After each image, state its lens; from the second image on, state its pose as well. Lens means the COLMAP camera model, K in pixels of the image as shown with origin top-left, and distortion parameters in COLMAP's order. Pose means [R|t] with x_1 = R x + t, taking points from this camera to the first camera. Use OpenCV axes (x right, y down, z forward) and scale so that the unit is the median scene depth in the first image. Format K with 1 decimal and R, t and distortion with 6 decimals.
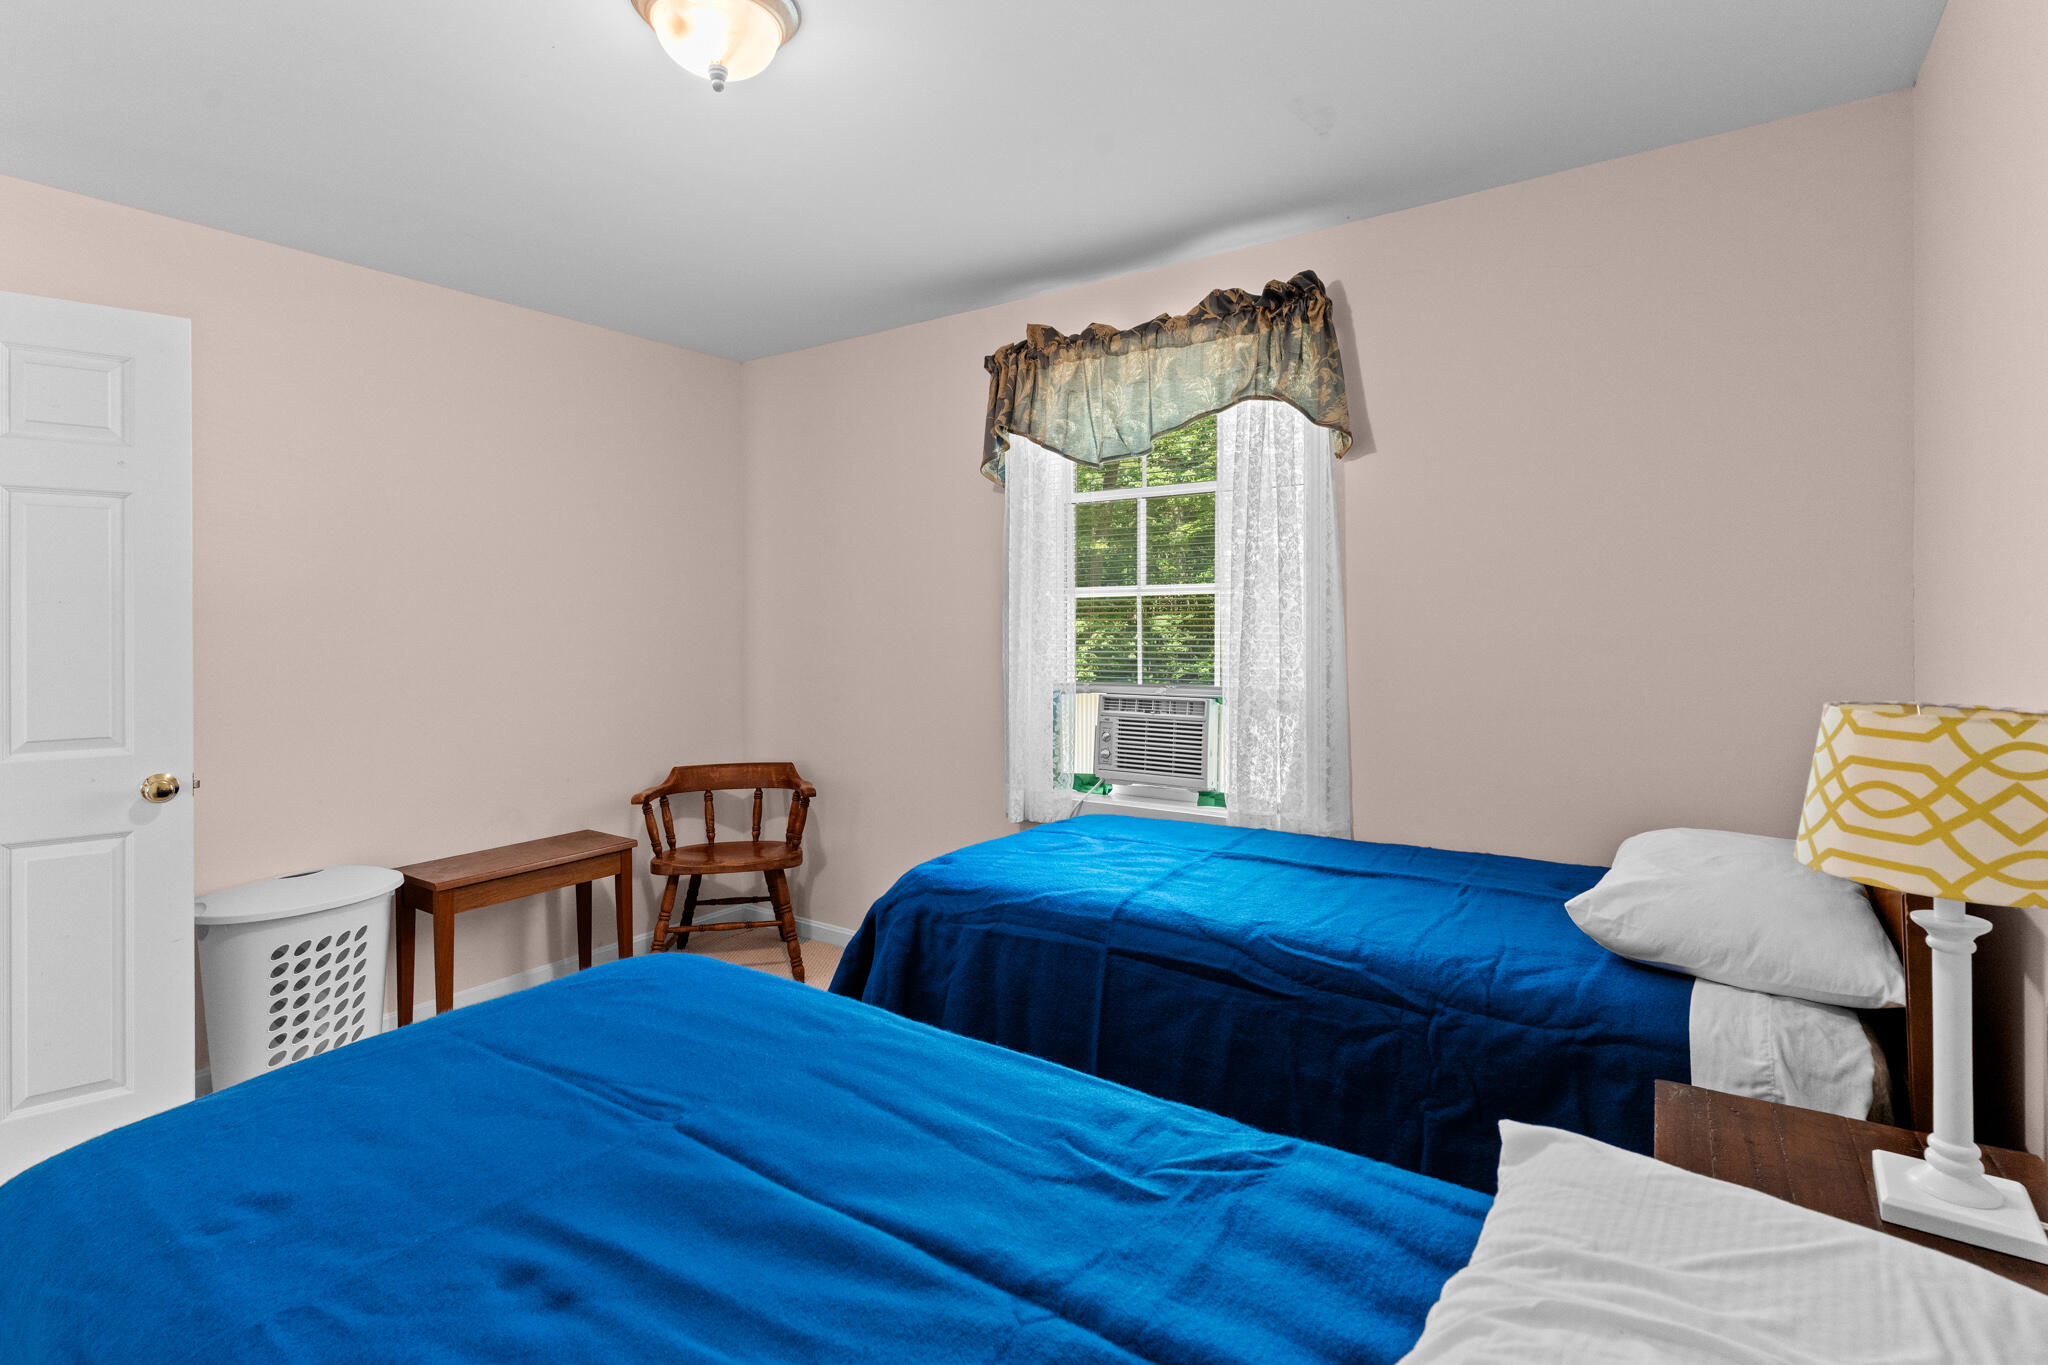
lens RADIAL K [[1003.6, 0, 1032.4], [0, 1003.6, 646.4], [0, 0, 1]] dist [0.000216, 0.000260]
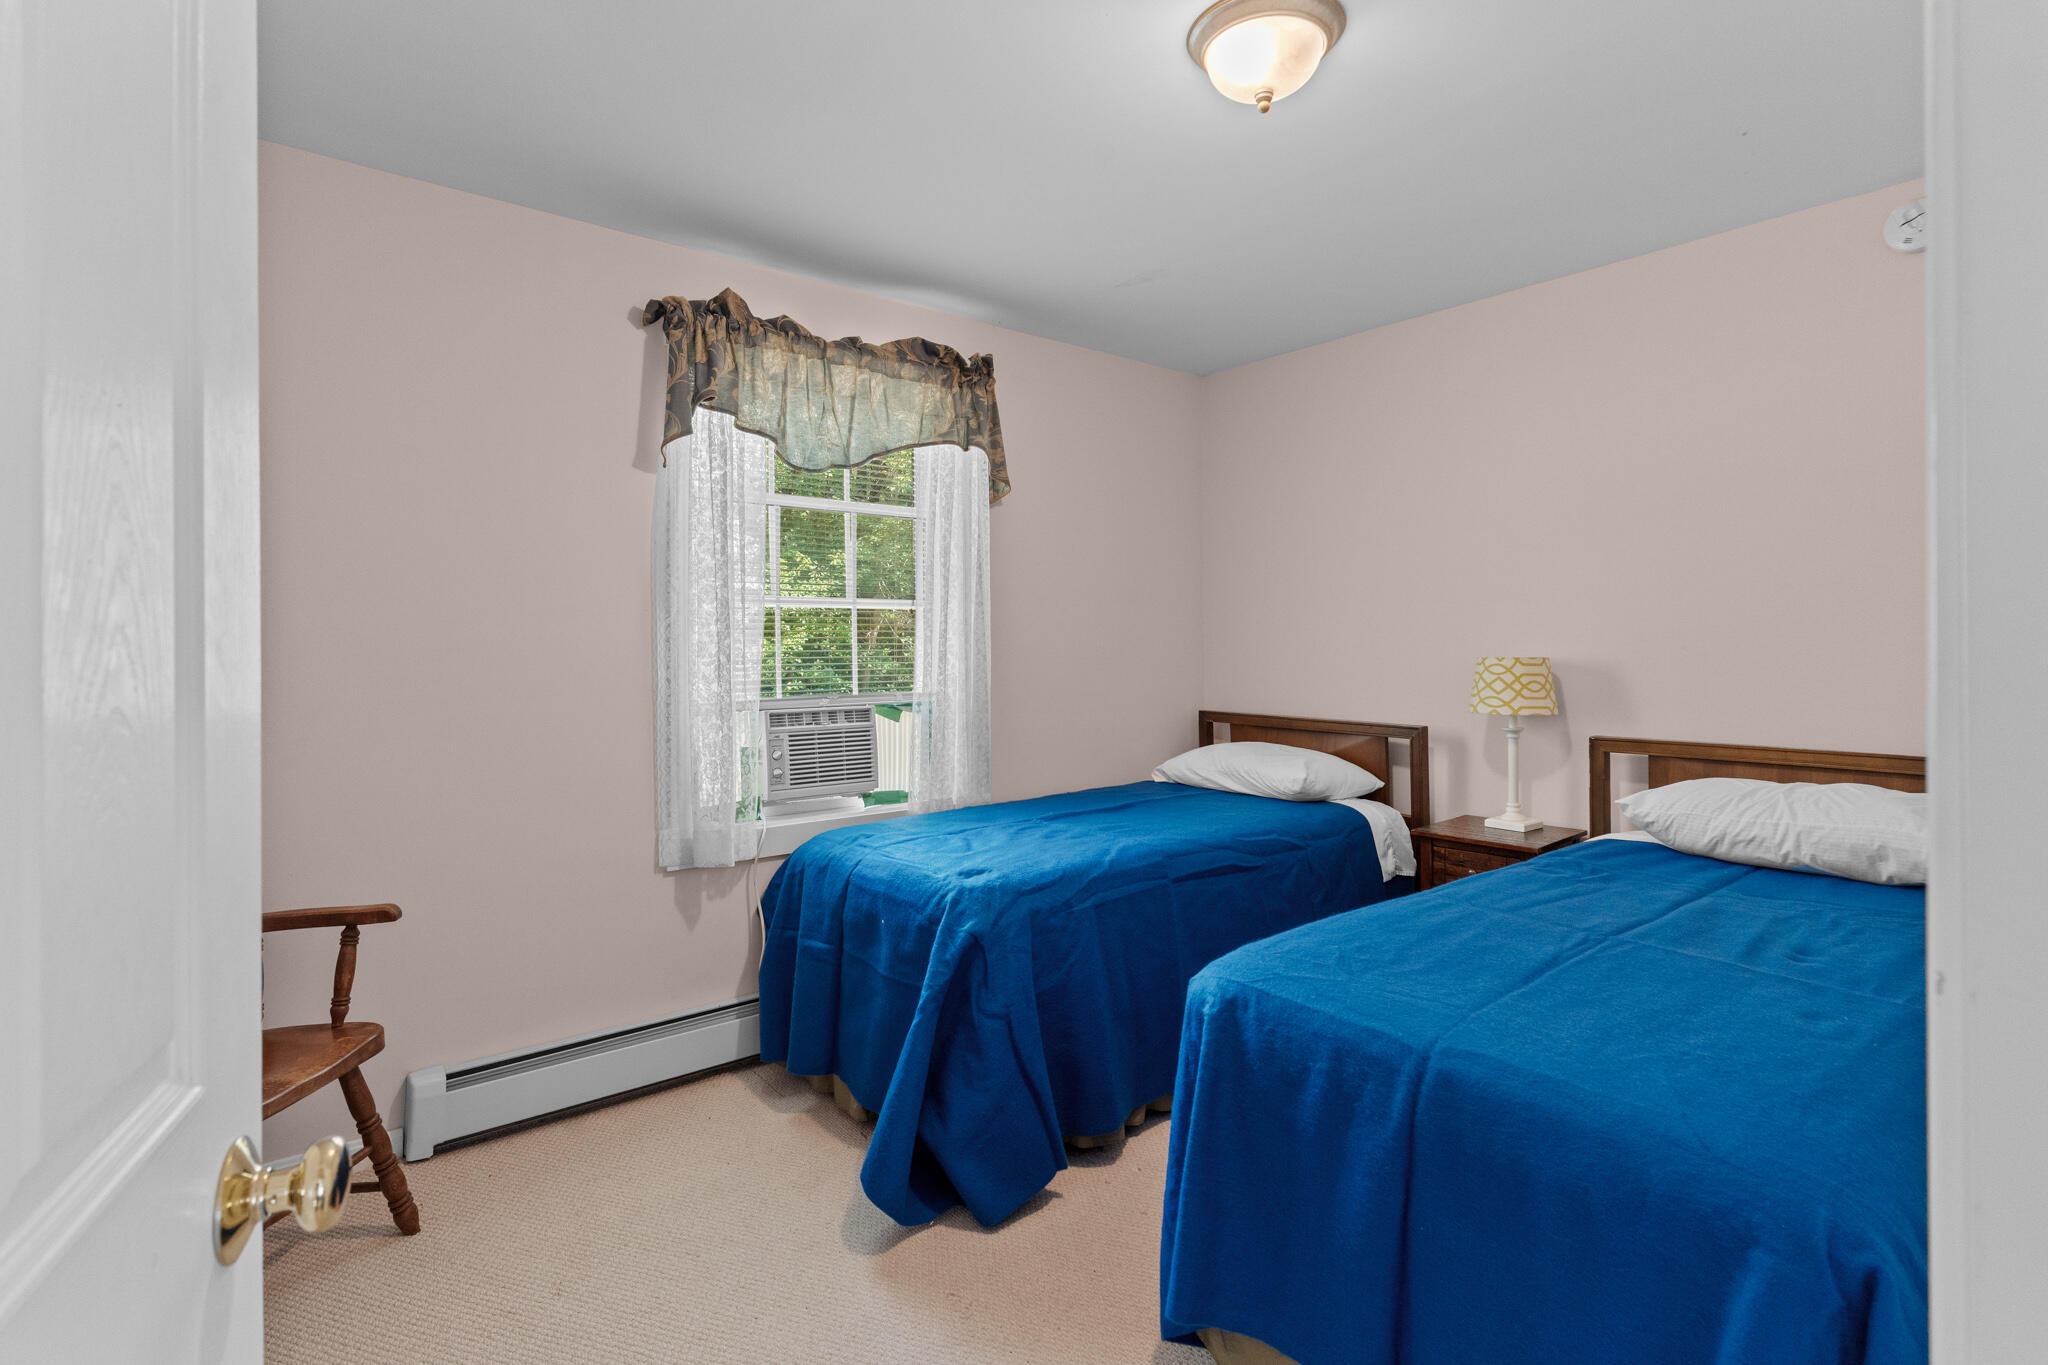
lens RADIAL K [[1003.6, 0, 1029.9], [0, 1003.6, 662.5], [0, 0, 1]] dist [0.000216, 0.000260]
pose [[0.252269, -0.012560, 0.967576, -0.824555], [0.030360, 0.999526, 0.005059, 0.005931], [-0.967181, 0.028099, 0.252530, 0.569225]]
